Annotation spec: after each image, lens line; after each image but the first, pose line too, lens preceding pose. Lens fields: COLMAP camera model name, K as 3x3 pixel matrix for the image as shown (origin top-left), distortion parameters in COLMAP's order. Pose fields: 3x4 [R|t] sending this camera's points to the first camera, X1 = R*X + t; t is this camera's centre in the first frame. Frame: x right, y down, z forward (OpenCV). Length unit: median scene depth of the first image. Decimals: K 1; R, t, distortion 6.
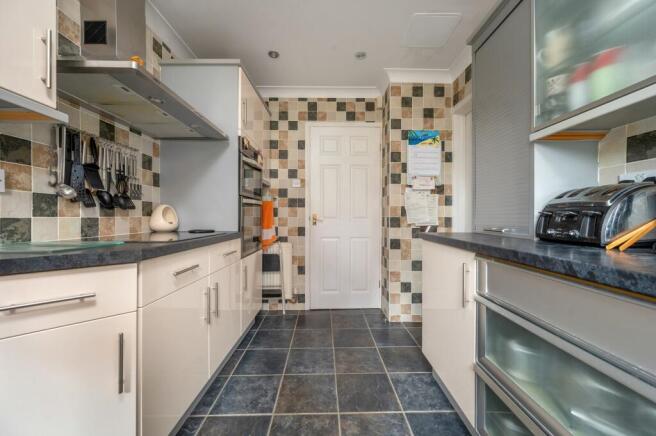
lens RADIAL K [[262.4, 0, 330.2], [0, 262.4, 217.2], [0, 0, 1]] dist [-0.007292, -0.000633]
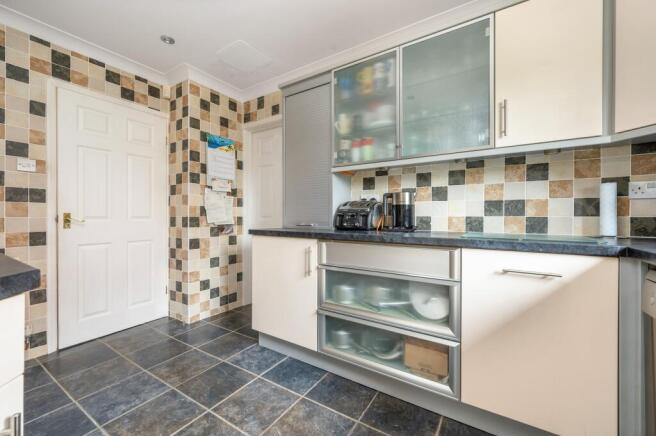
lens RADIAL K [[262.4, 0, 327.4], [0, 262.4, 216.6], [0, 0, 1]] dist [-0.007292, -0.000633]
pose [[0.553612, -0.002988, 0.832770, -0.301841], [0.003553, 0.999993, 0.001227, -0.000203], [-0.832767, 0.002279, 0.553618, 0.030222]]
